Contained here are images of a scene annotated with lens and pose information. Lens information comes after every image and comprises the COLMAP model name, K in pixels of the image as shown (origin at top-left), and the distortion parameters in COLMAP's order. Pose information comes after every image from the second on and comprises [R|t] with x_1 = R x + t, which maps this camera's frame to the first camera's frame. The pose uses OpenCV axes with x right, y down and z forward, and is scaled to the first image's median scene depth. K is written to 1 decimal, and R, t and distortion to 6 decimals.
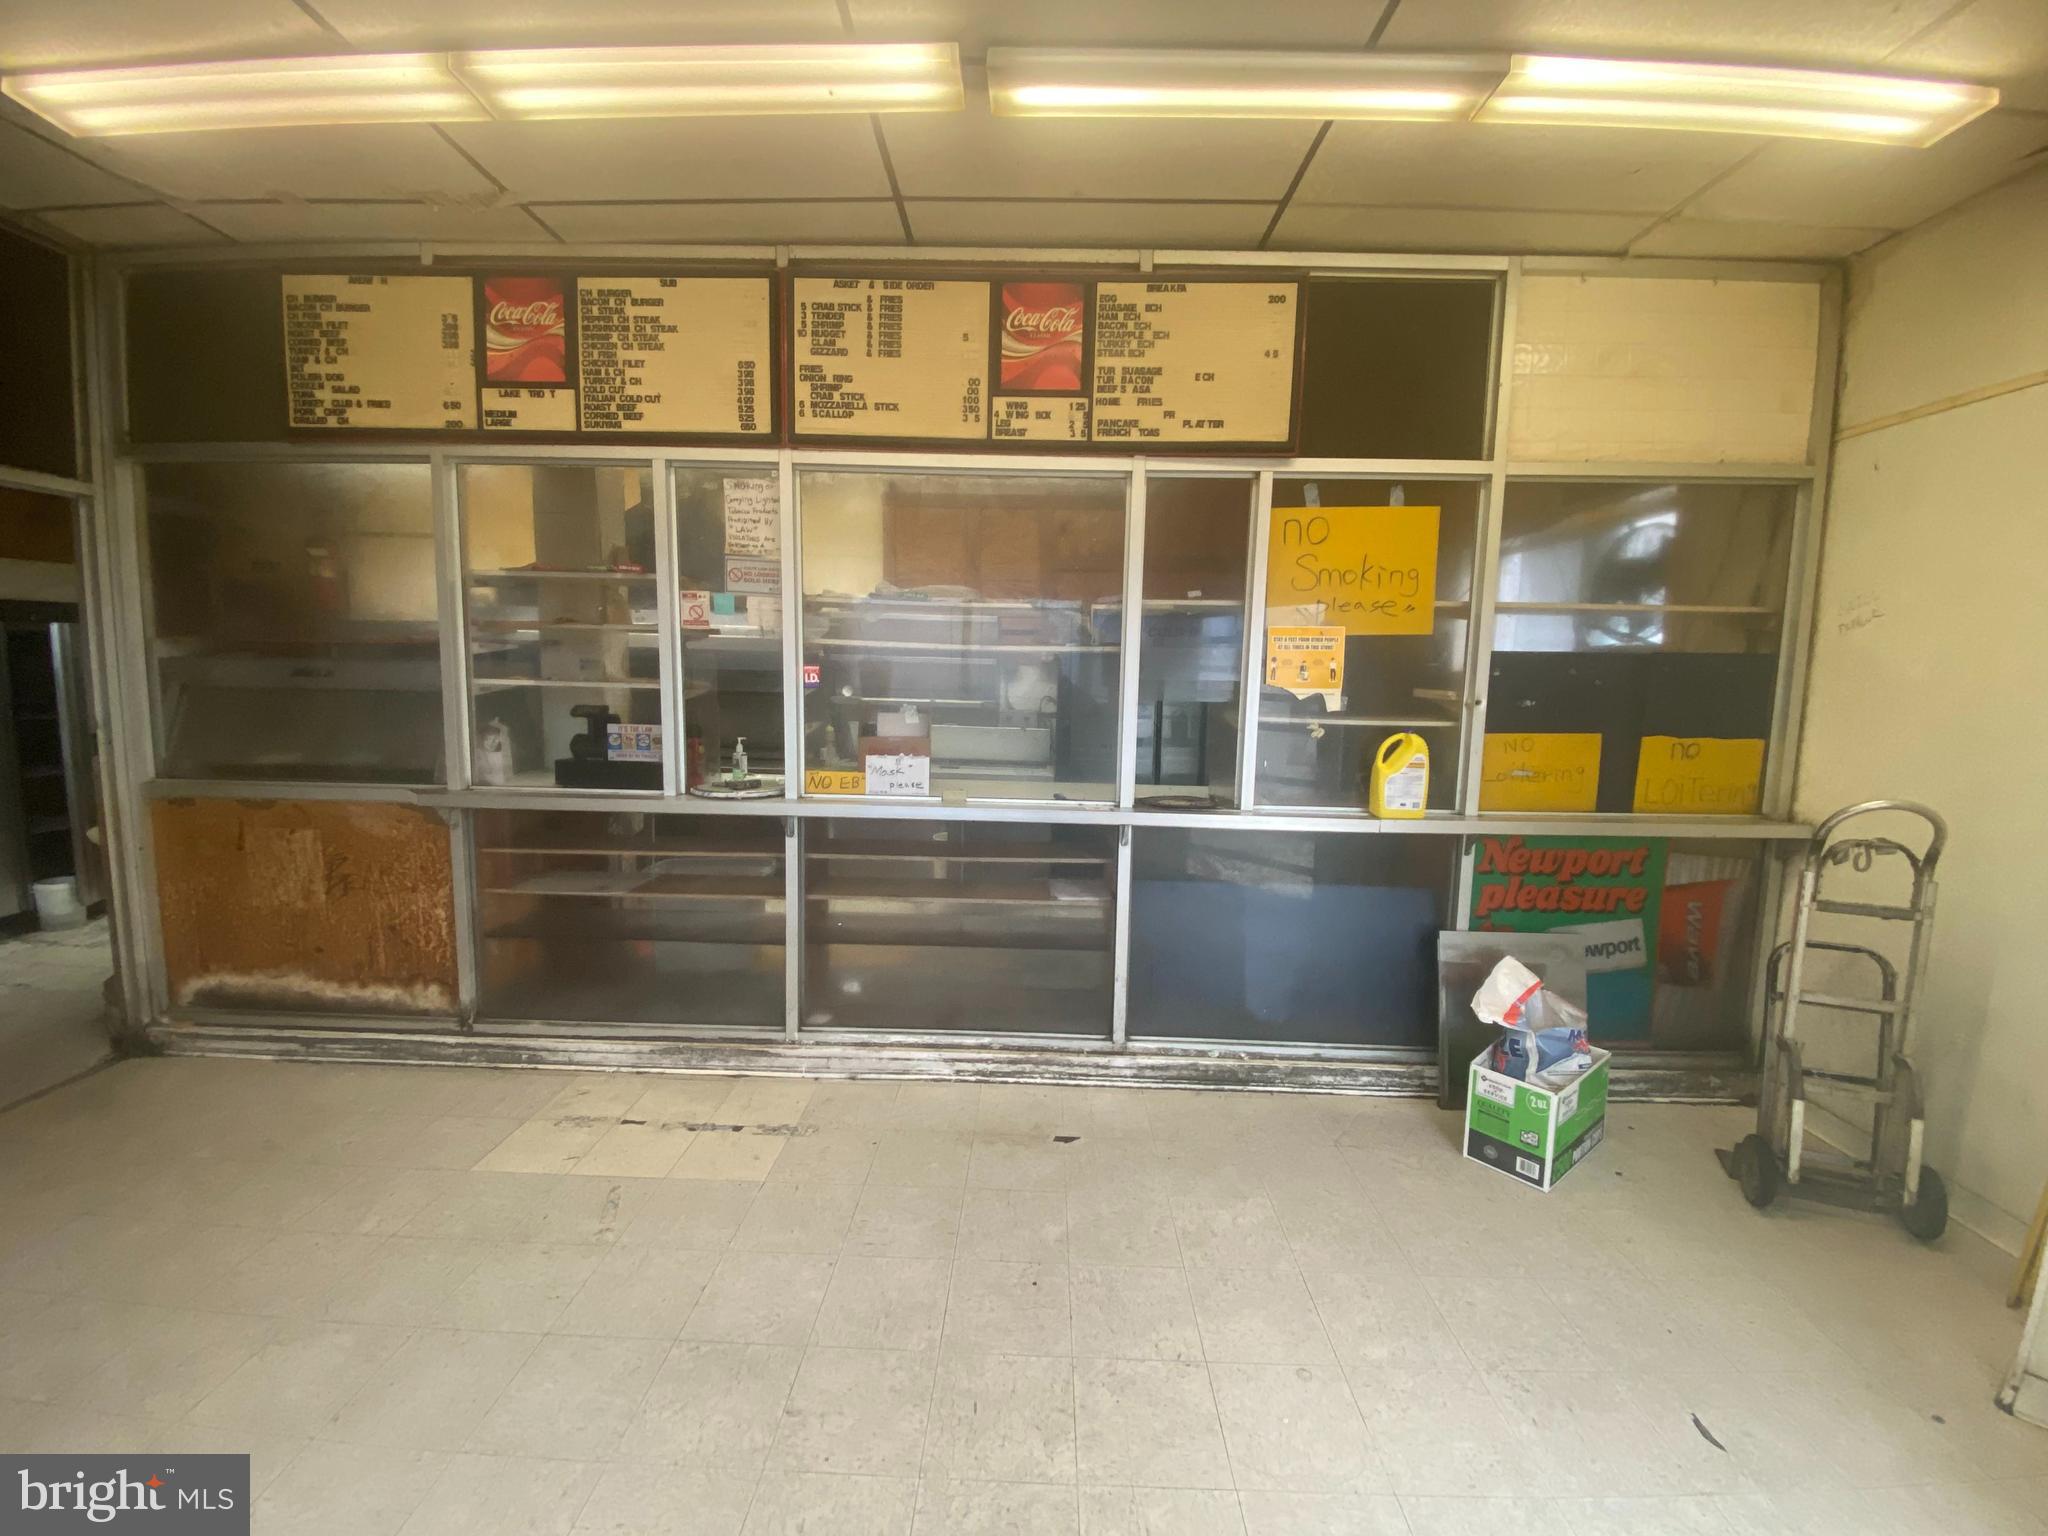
lens RADIAL K [[827.2, 0, 1032.6], [0, 827.2, 762.4], [0, 0, 1]] dist [0.004372, -0.010865]
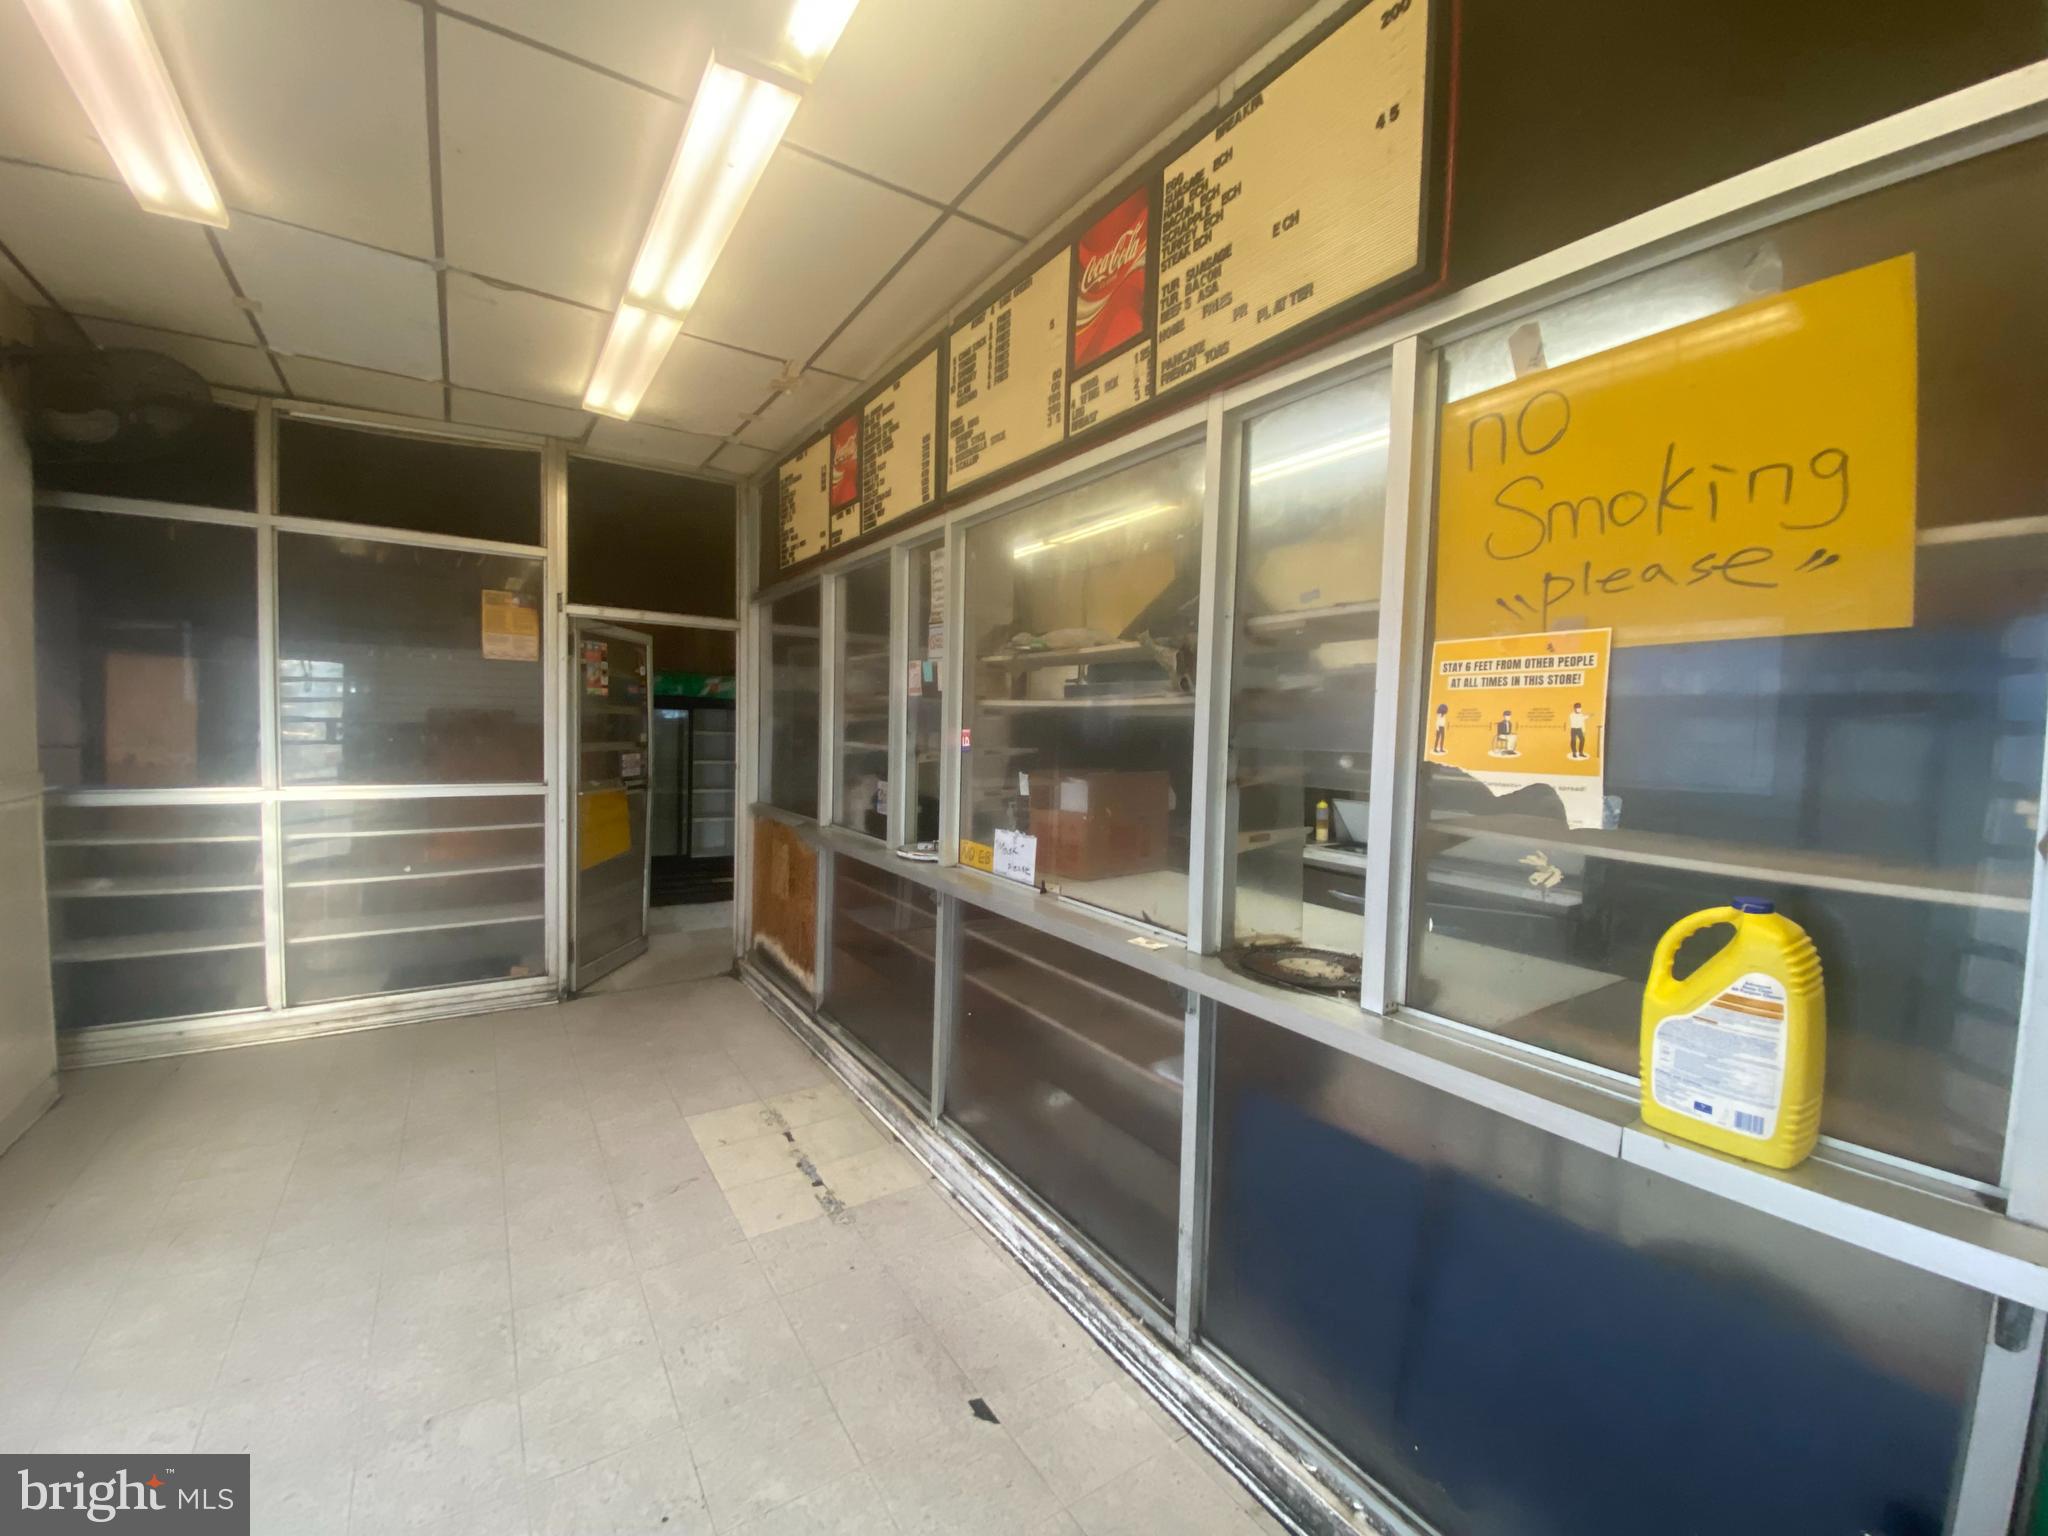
lens RADIAL K [[827.2, 0, 1018.5], [0, 827.2, 763.5], [0, 0, 1]] dist [0.004372, -0.010865]
pose [[0.565220, 0.028240, -0.824457, 0.577389], [-0.102495, 0.994074, -0.036217, -0.053203], [0.818548, 0.104973, 0.564765, 0.556204]]
